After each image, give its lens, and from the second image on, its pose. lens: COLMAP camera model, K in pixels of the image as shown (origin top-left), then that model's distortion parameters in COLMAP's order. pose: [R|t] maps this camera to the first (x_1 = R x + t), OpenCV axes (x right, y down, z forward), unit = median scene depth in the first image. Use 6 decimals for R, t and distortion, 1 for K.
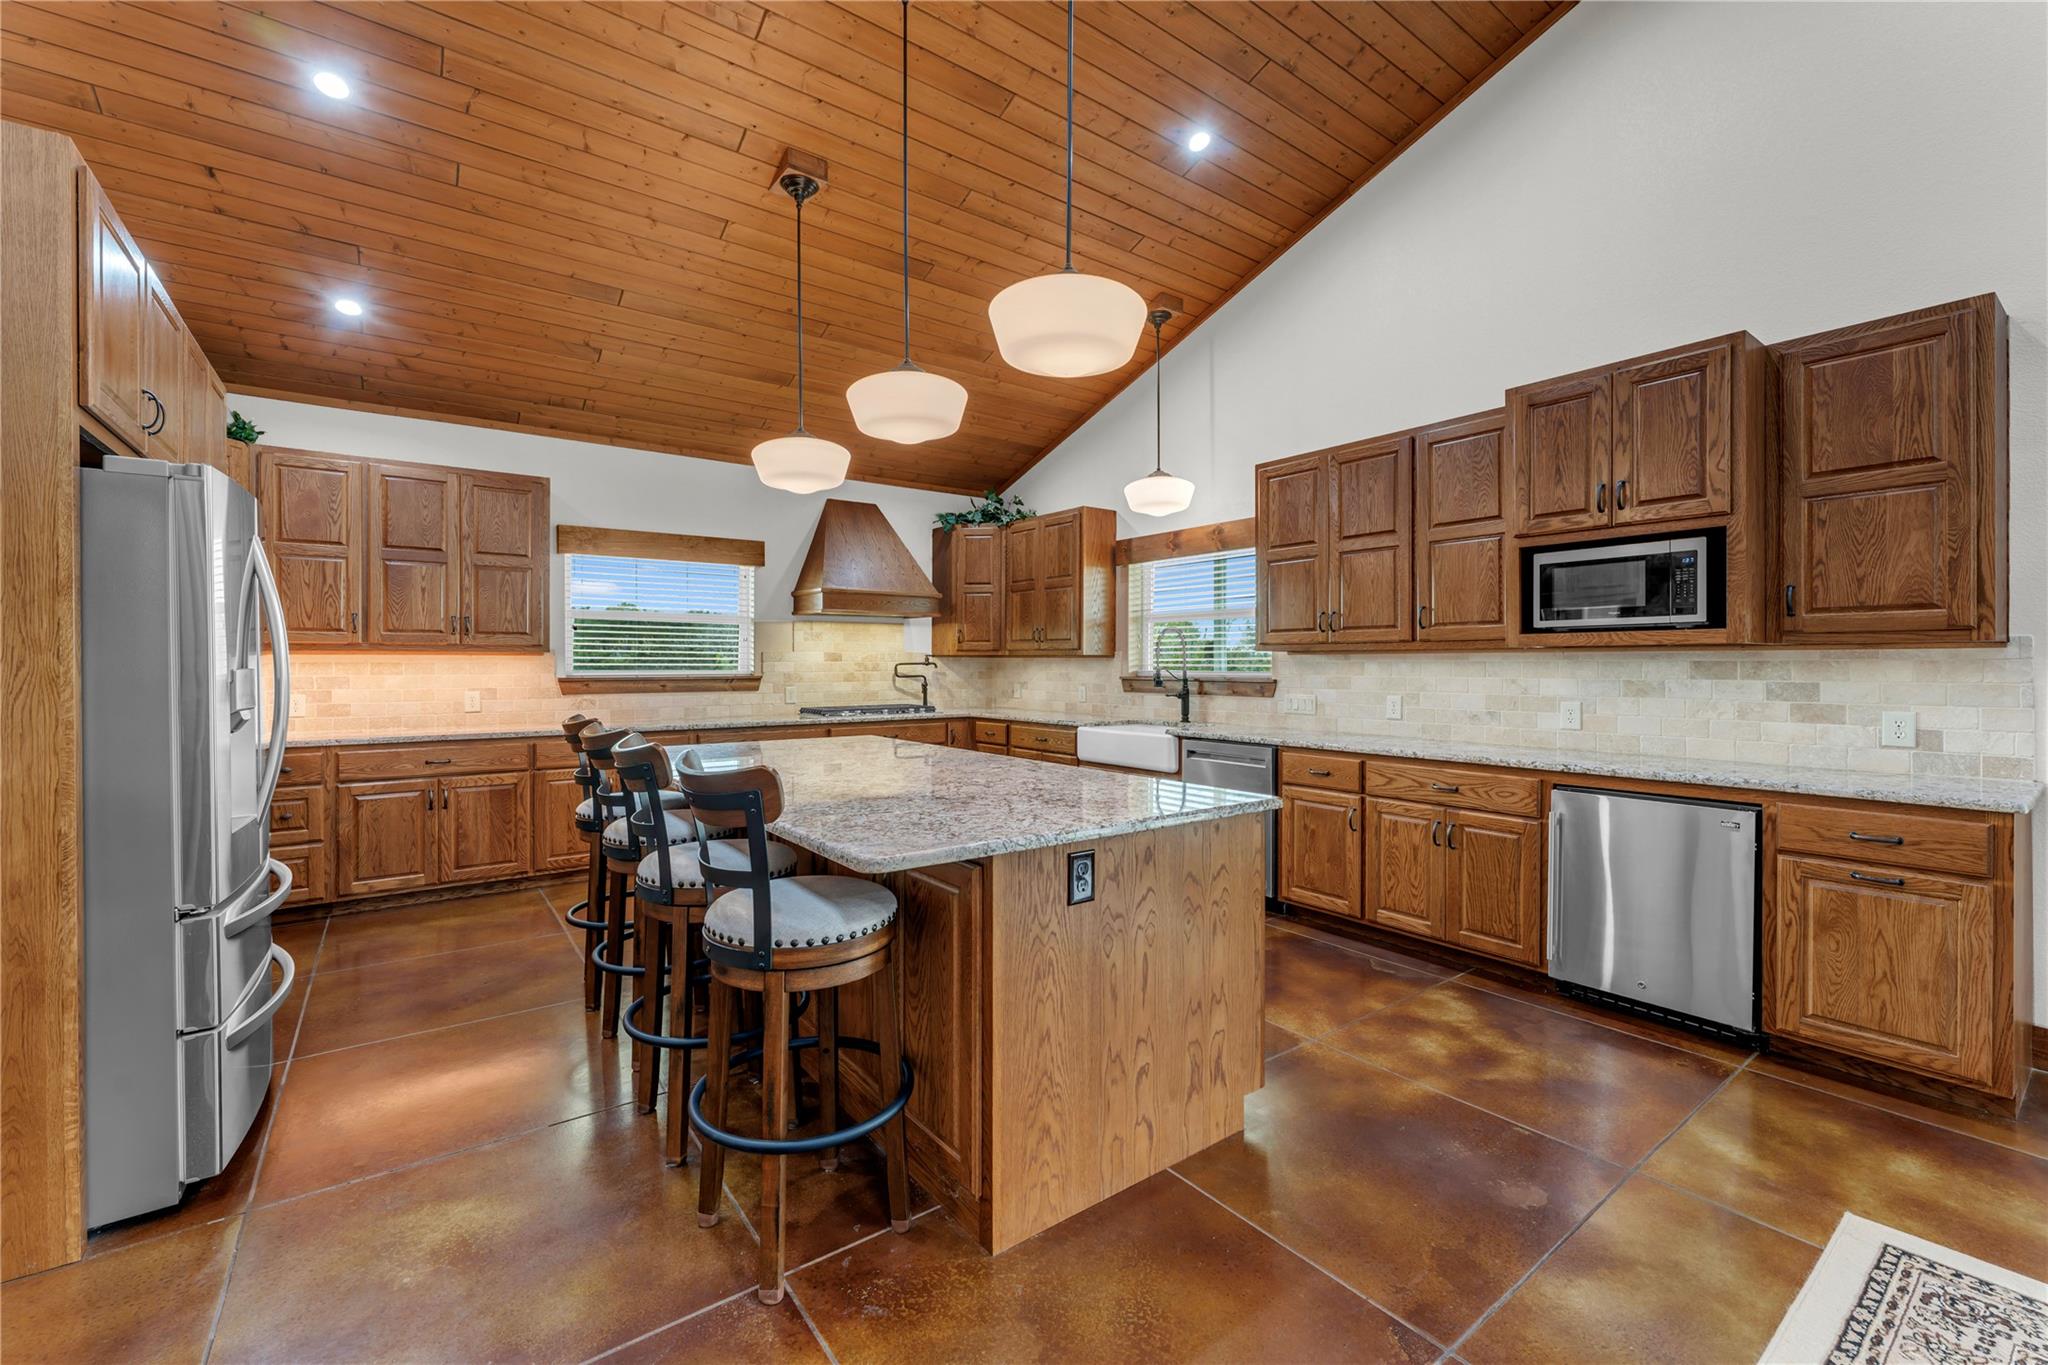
lens RADIAL K [[811.2, 0, 1029.5], [0, 811.2, 663.3], [0, 0, 1]] dist [-0.003893, 0.001024]
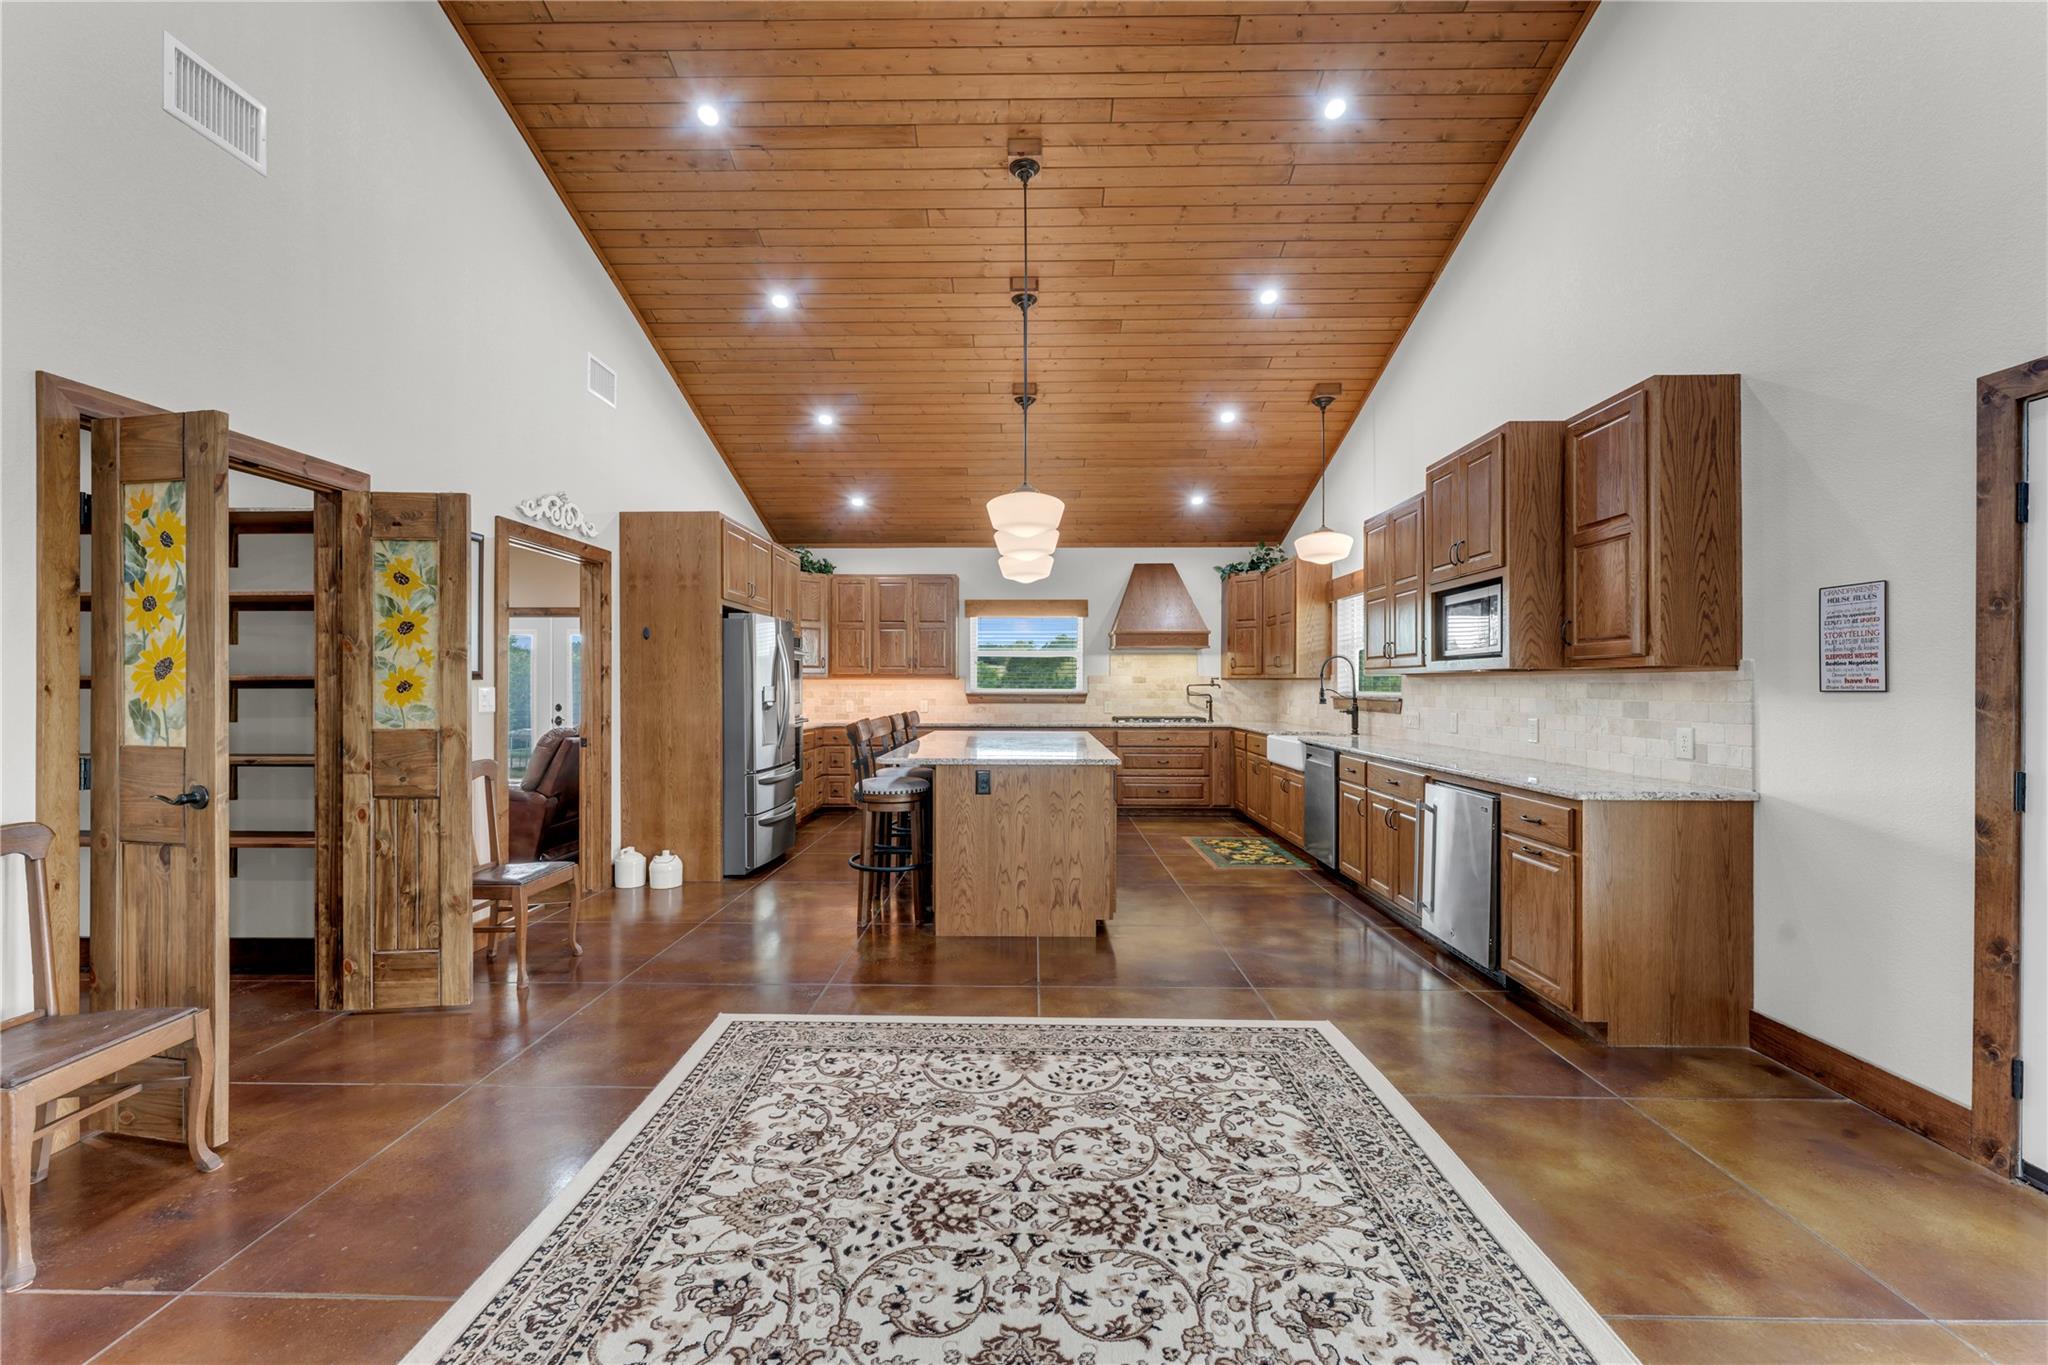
lens RADIAL K [[811.2, 0, 1010.8], [0, 811.2, 681.7], [0, 0, 1]] dist [-0.003893, 0.001024]
pose [[0.780493, -0.001589, -0.625162, 0.575704], [-0.000510, 0.999995, -0.003178, -0.000189], [0.625164, 0.002799, 0.780488, -0.255297]]
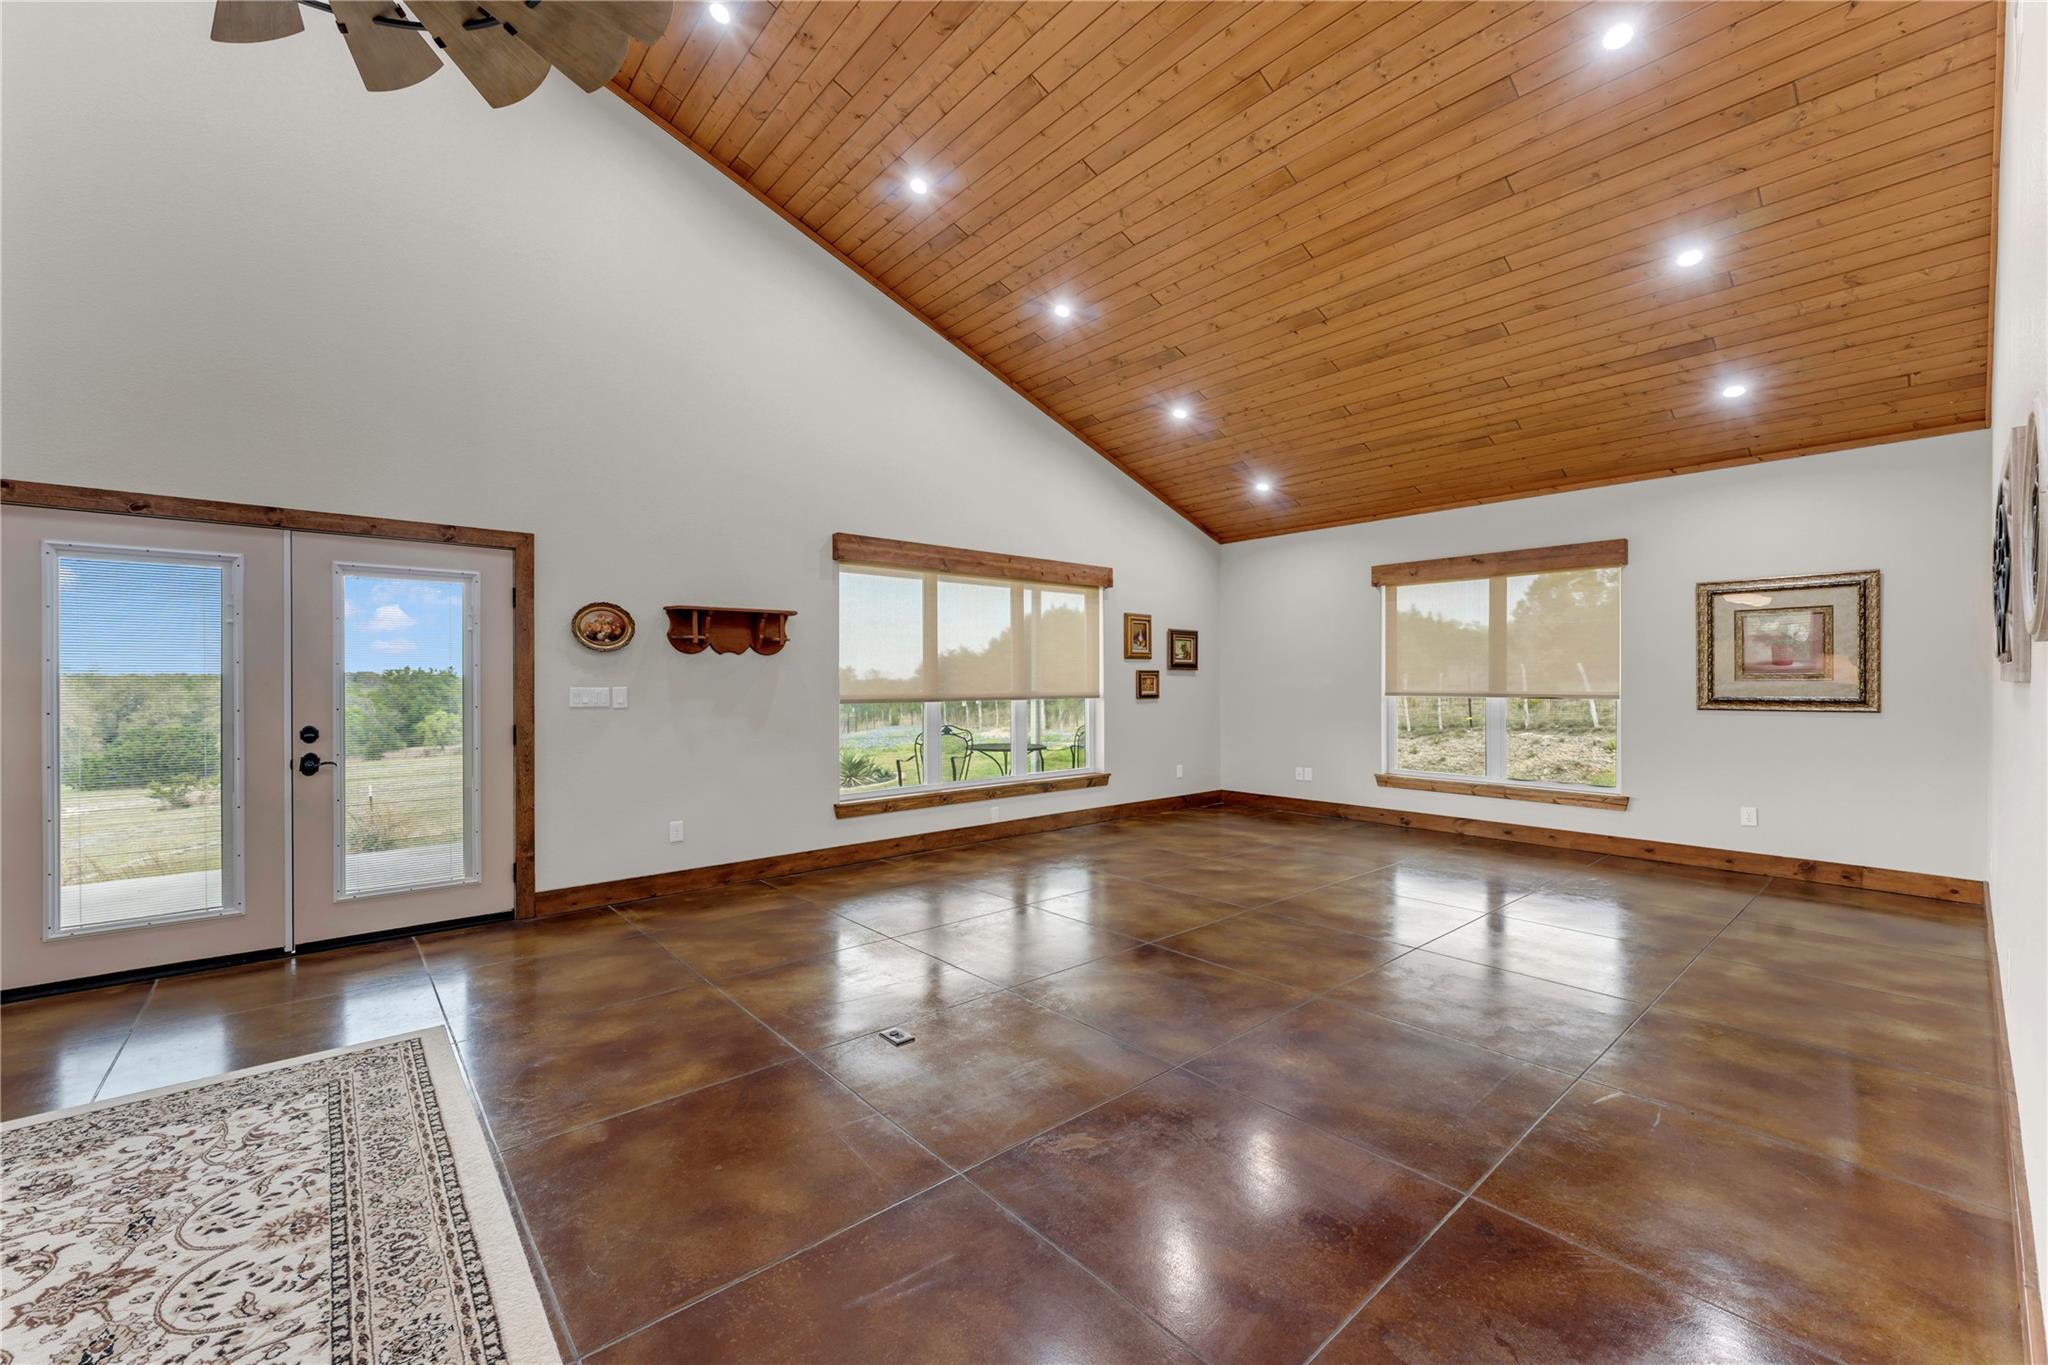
lens RADIAL K [[821.3, 0, 1028.8], [0, 821.3, 686.6], [0, 0, 1]] dist [-0.000457, 0.000279]
pose [[0.050402, -0.002655, -0.998726, 0.643645], [0.004155, 0.999988, -0.002448, 0.004072], [0.998720, -0.004027, 0.050412, 0.507750]]
